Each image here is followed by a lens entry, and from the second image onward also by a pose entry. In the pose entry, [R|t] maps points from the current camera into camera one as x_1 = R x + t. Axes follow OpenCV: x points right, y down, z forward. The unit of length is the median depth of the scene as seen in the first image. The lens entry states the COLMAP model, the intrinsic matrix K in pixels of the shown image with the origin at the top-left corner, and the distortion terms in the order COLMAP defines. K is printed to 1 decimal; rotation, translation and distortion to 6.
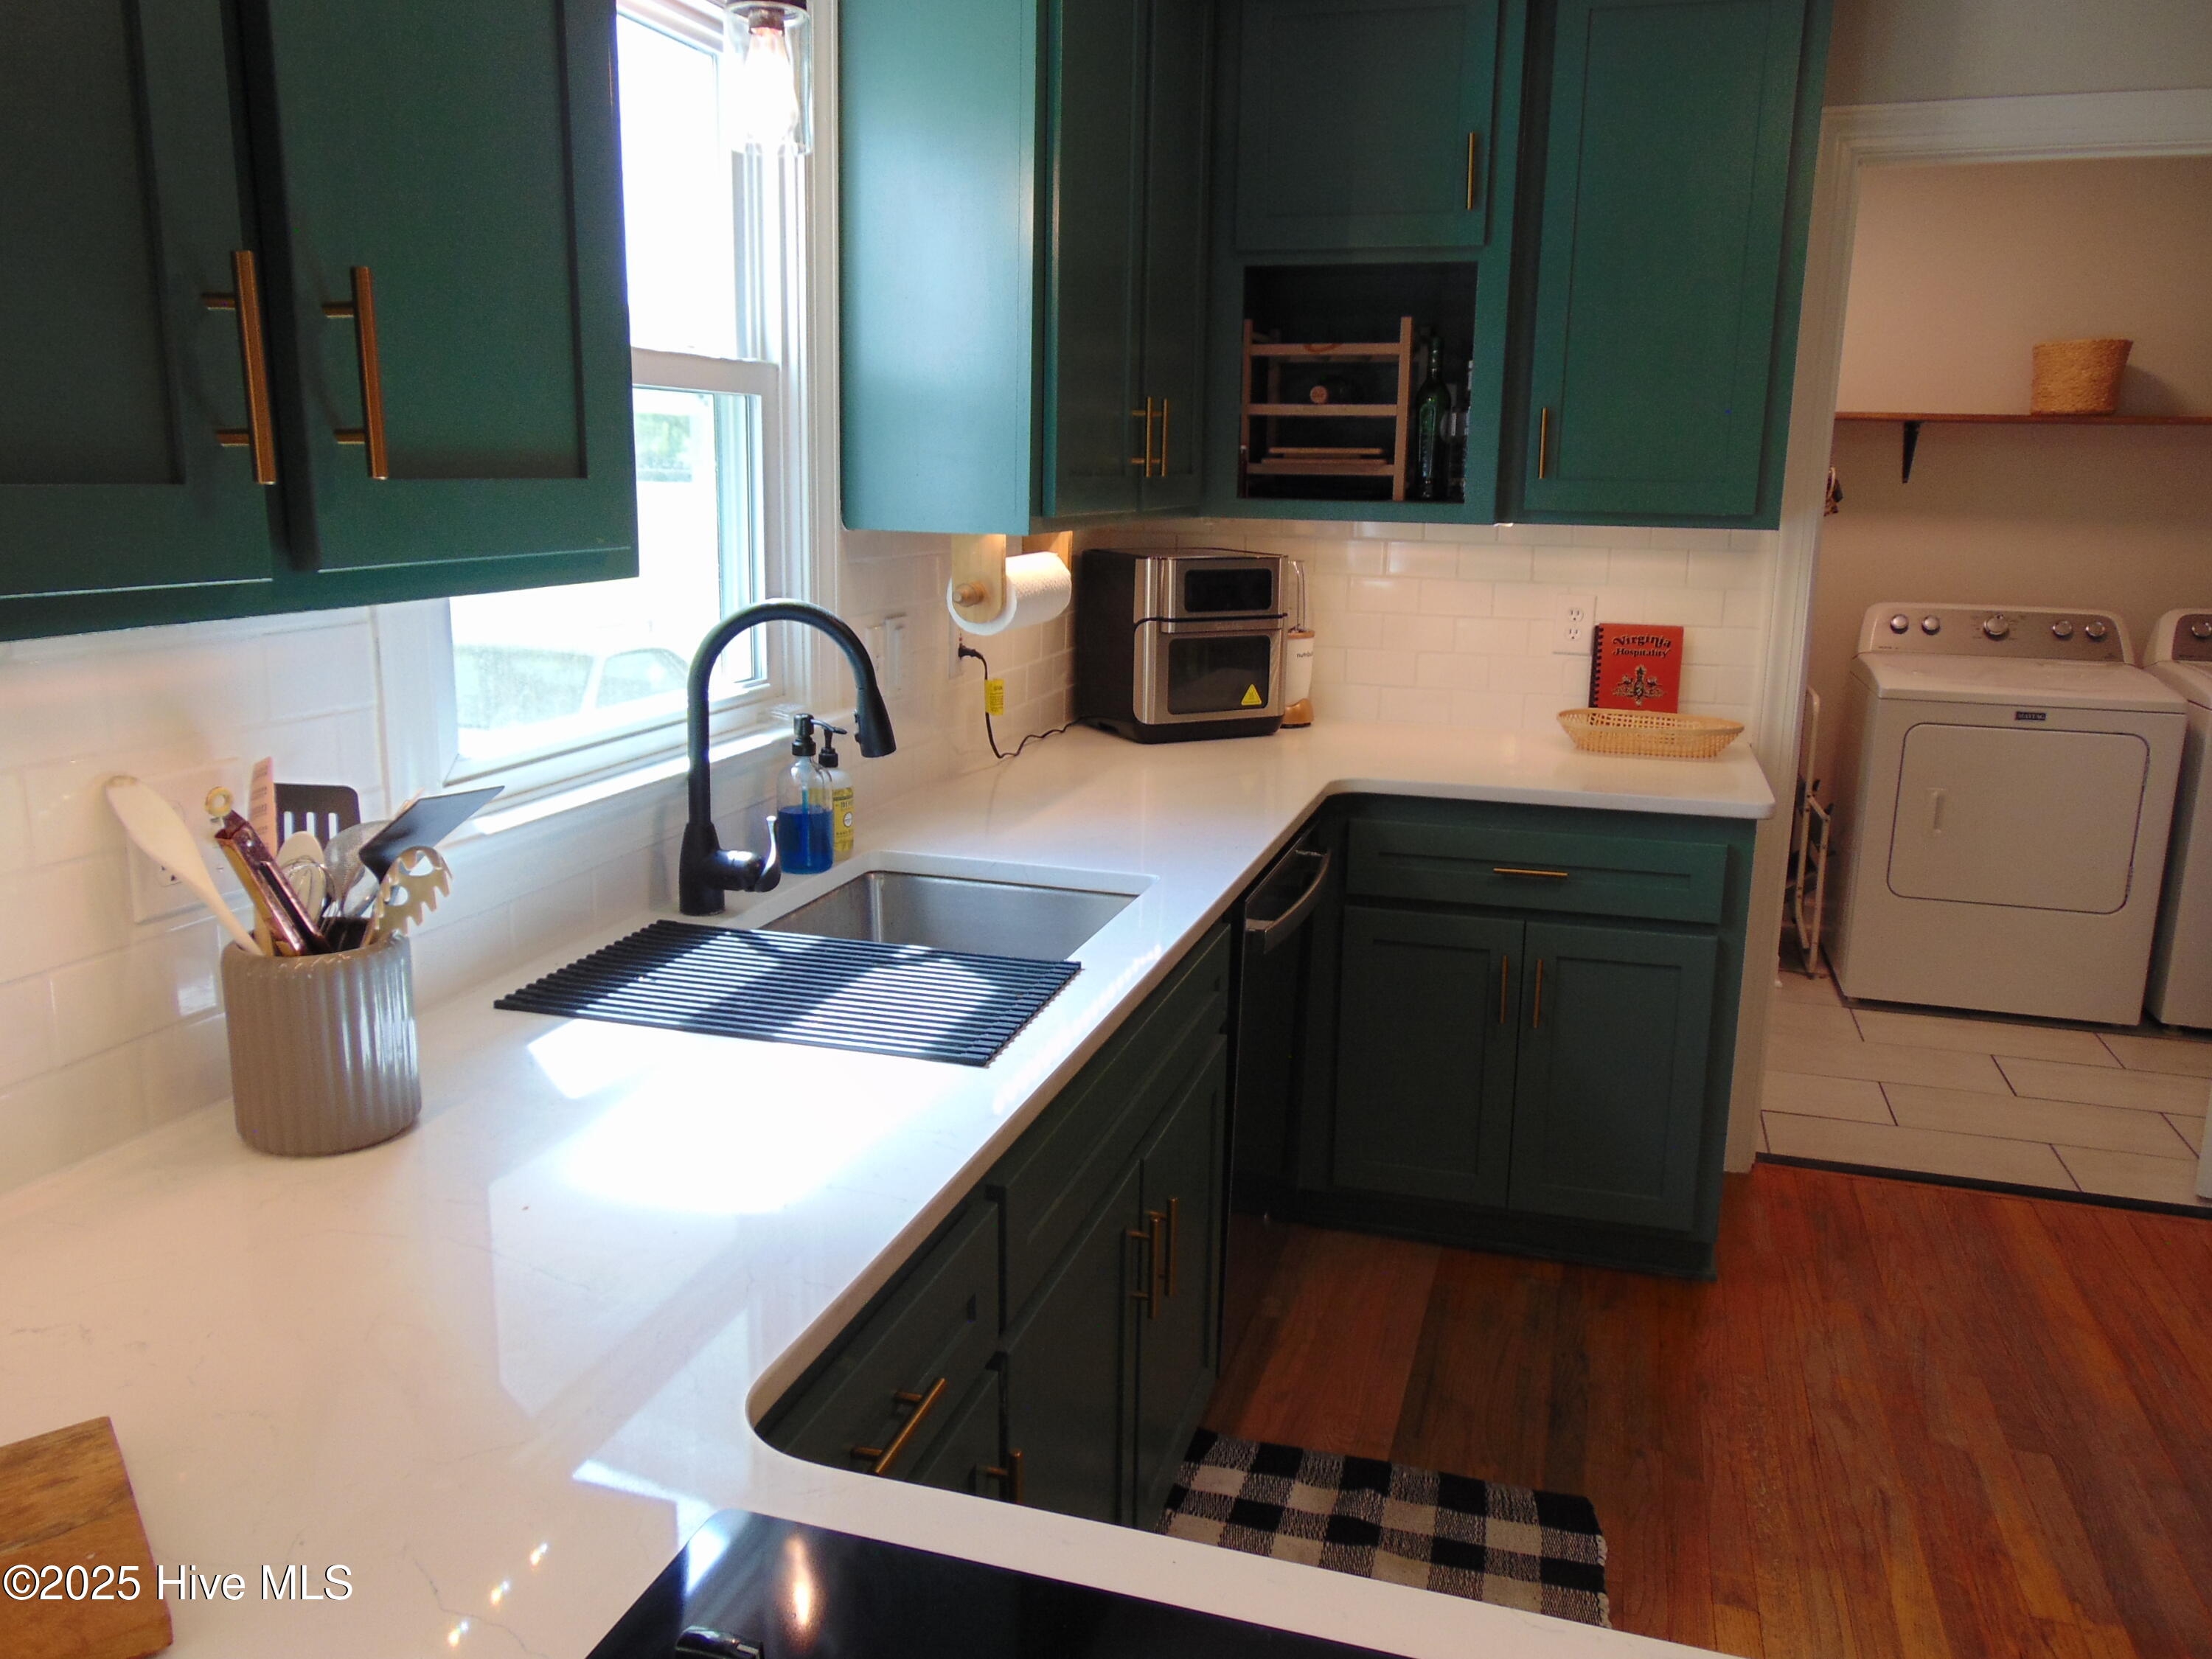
lens RADIAL K [[1653.4, 0, 1108.3], [0, 1653.4, 815.0], [0, 0, 1]] dist [-0.041320, 0.075037]
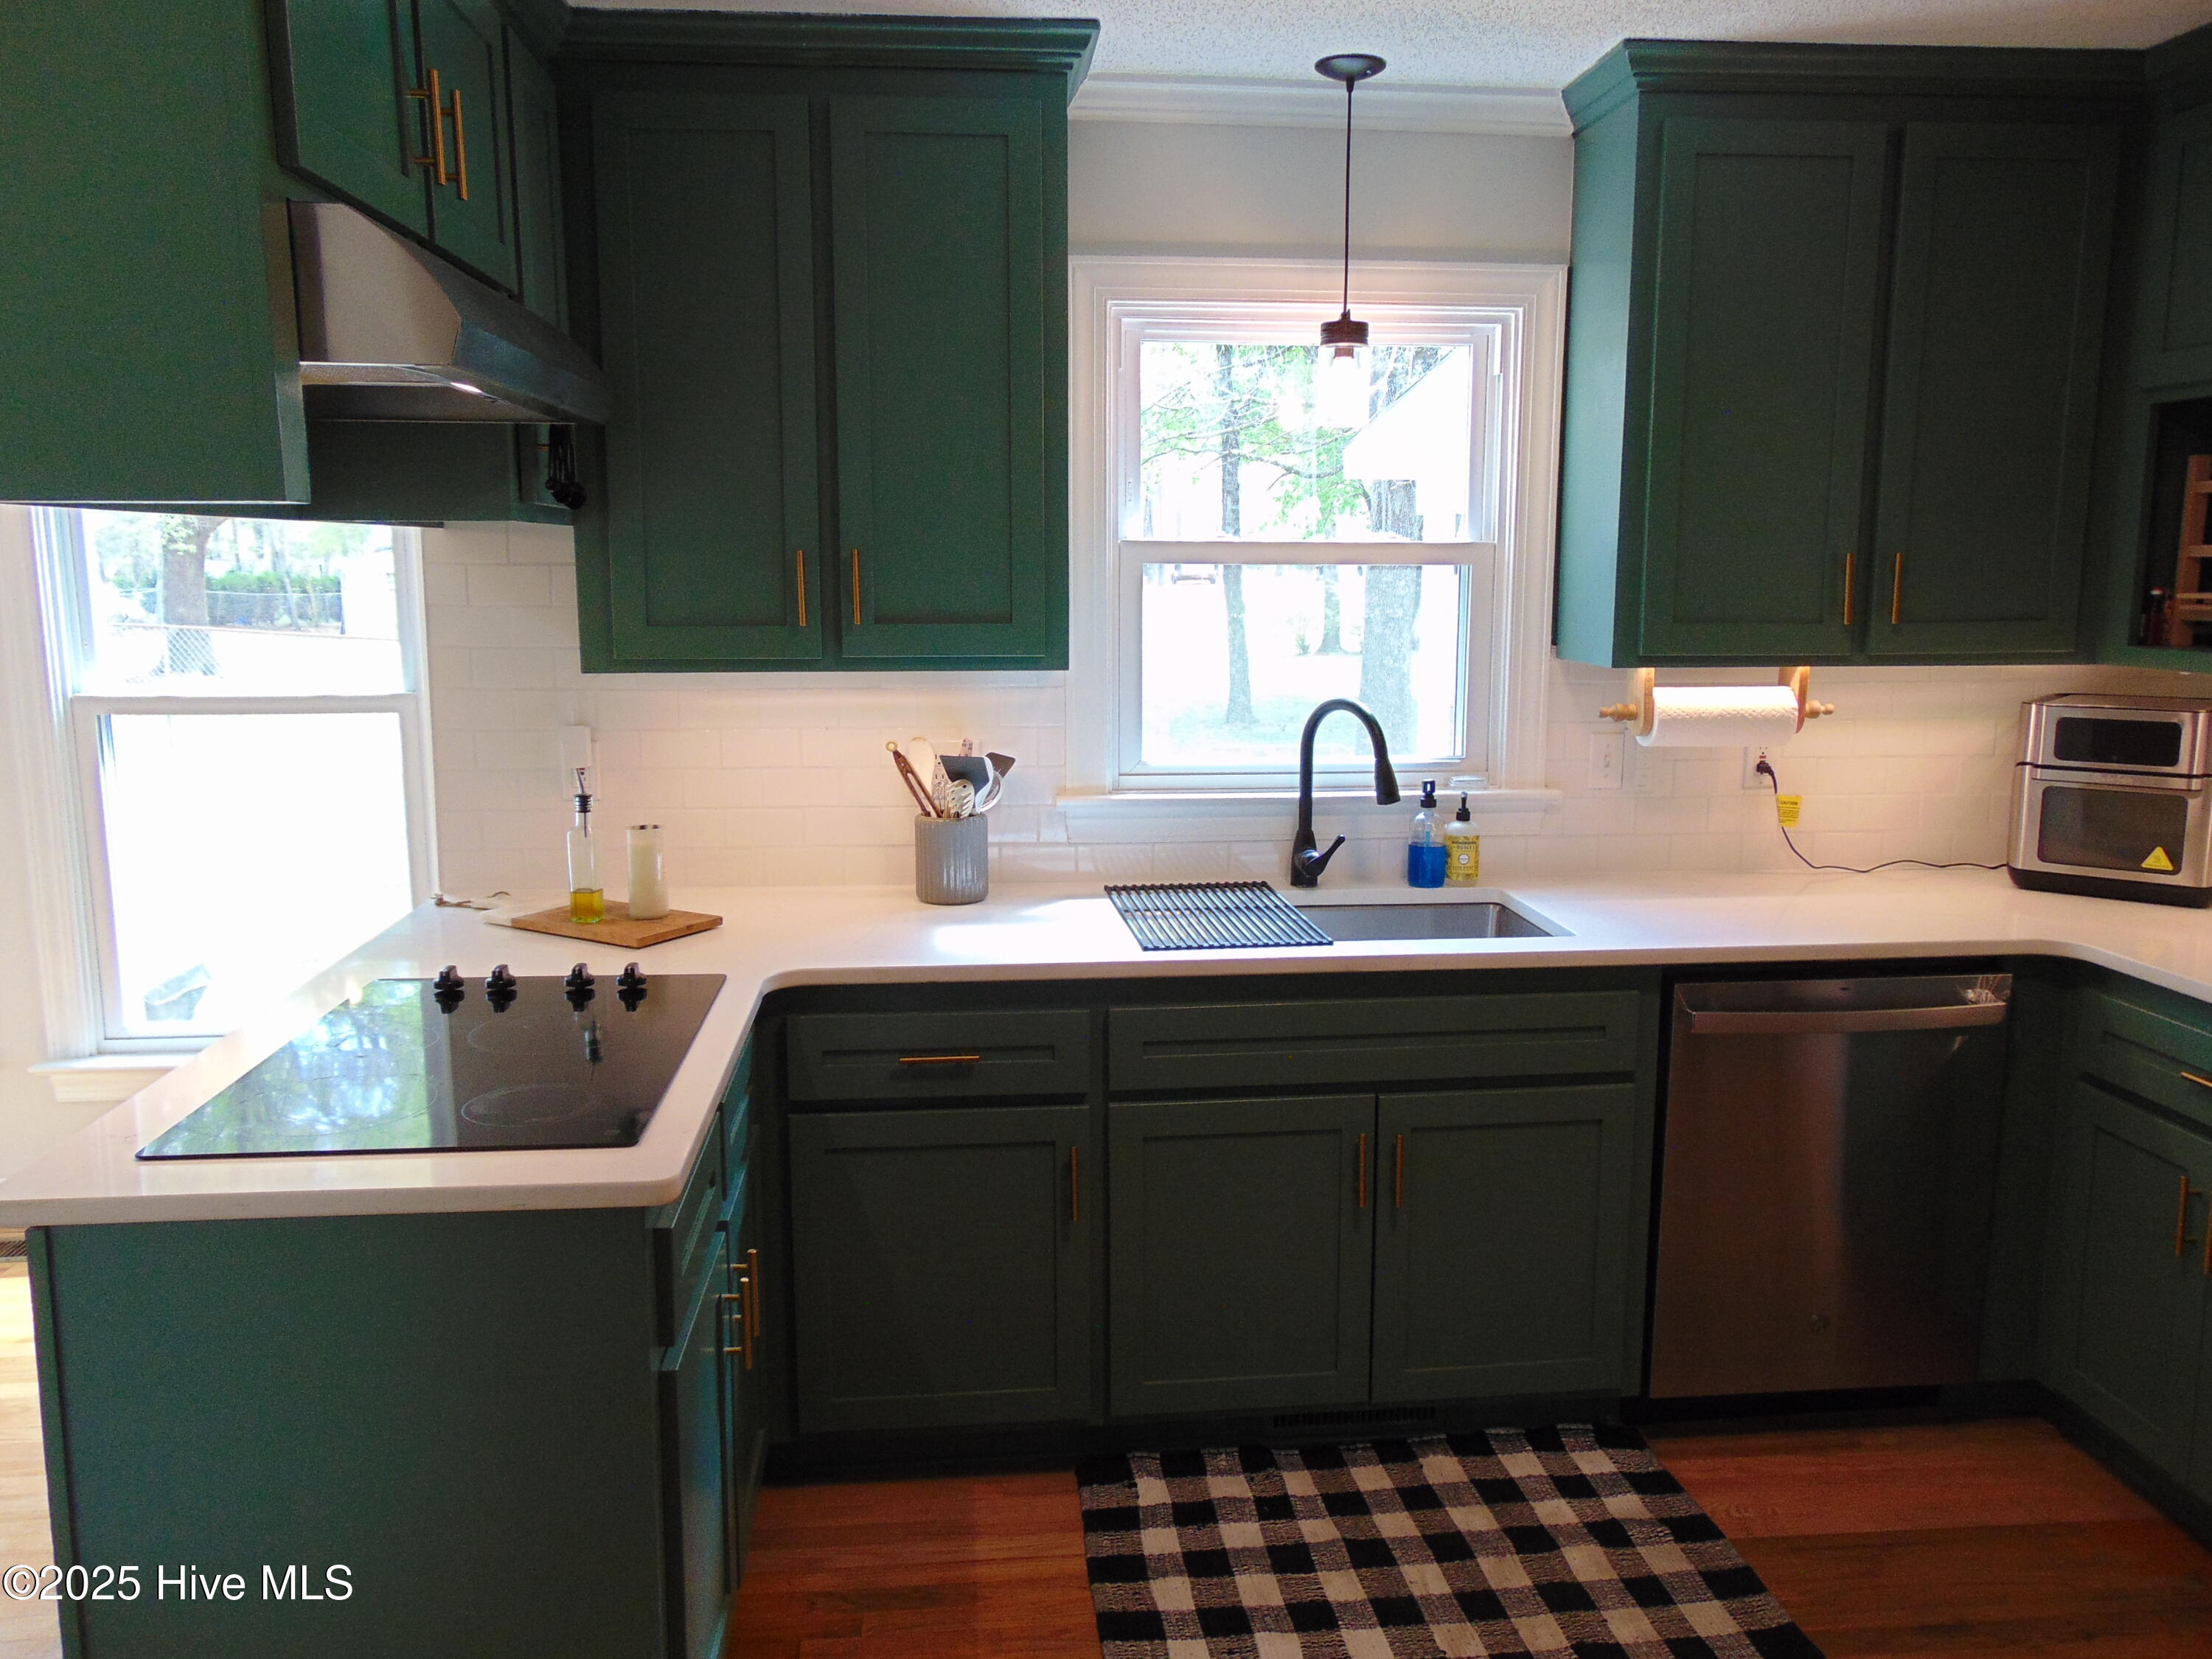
lens RADIAL K [[1653.4, 0, 1108.3], [0, 1653.4, 815.0], [0, 0, 1]] dist [-0.041320, 0.075037]
pose [[0.389184, 0.125539, -0.912566, 0.945894], [-0.183148, 0.981437, 0.056906, -0.056689], [0.902770, 0.144987, 0.404951, 0.136895]]
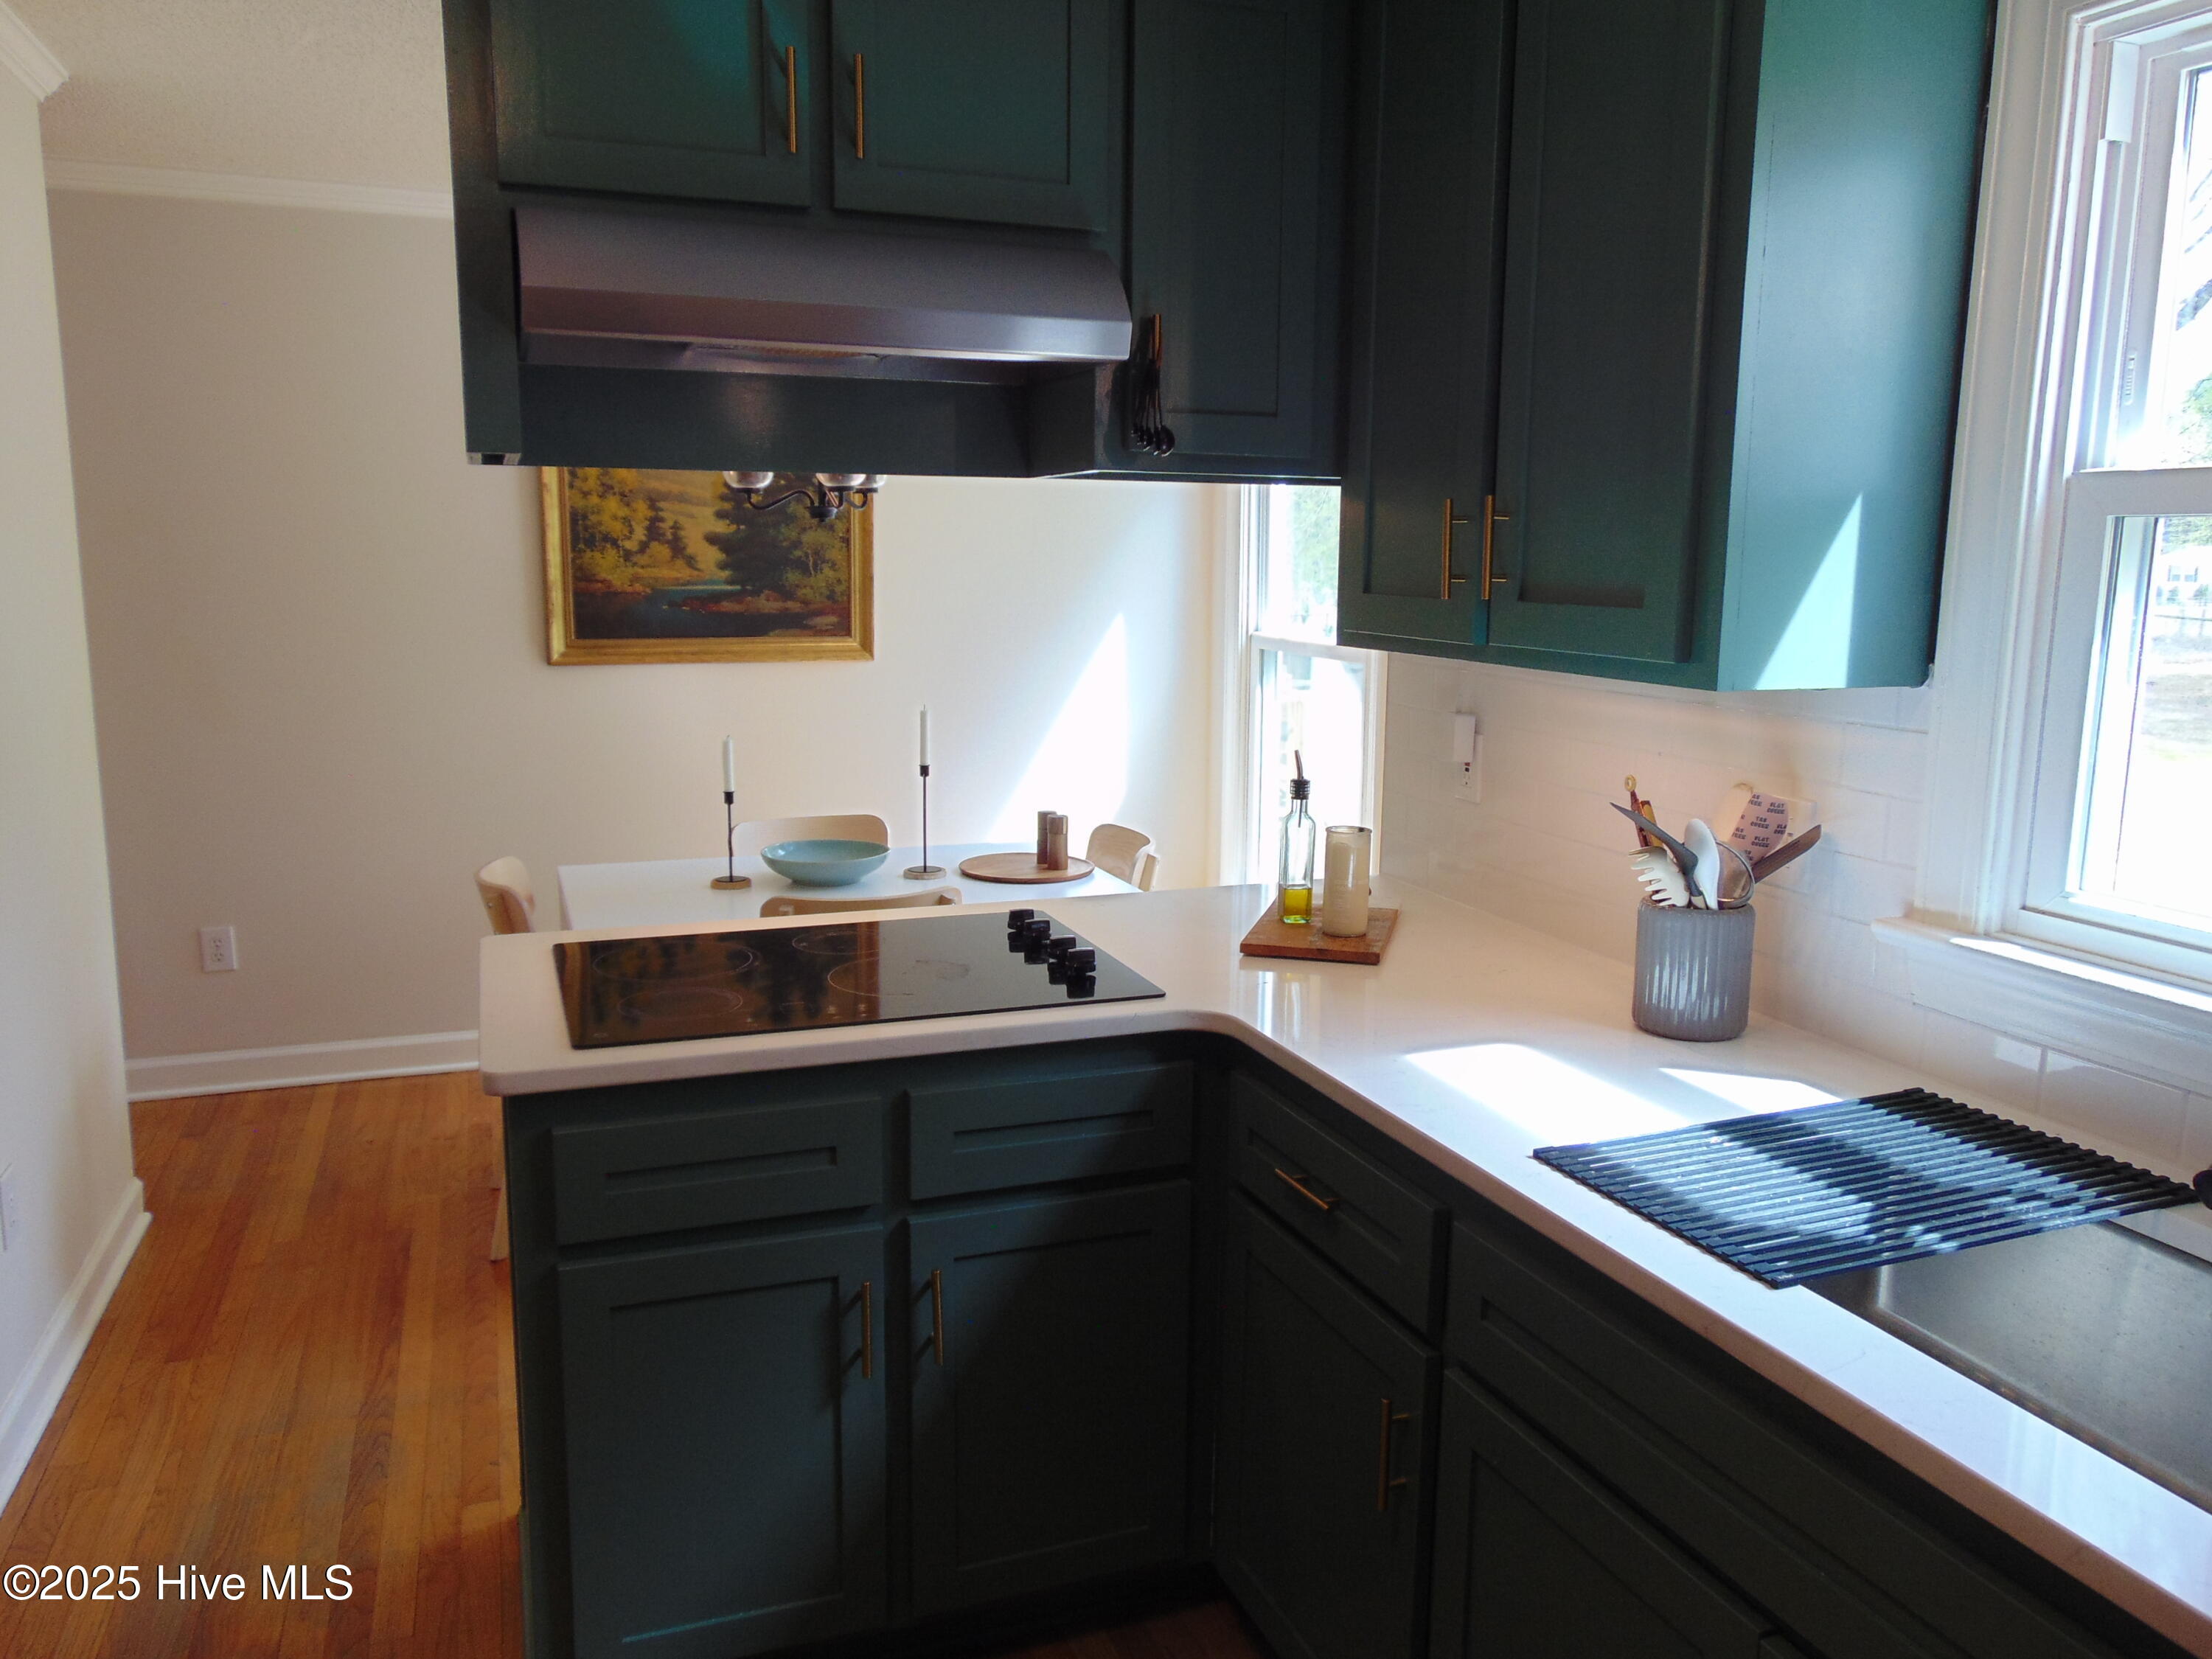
lens RADIAL K [[1653.4, 0, 1108.3], [0, 1653.4, 815.0], [0, 0, 1]] dist [-0.041320, 0.075037]
pose [[-0.804584, 0.084469, -0.587801, 0.477117], [-0.129435, 0.941089, 0.312408, -0.226920], [0.579562, 0.327440, -0.746252, 0.974932]]
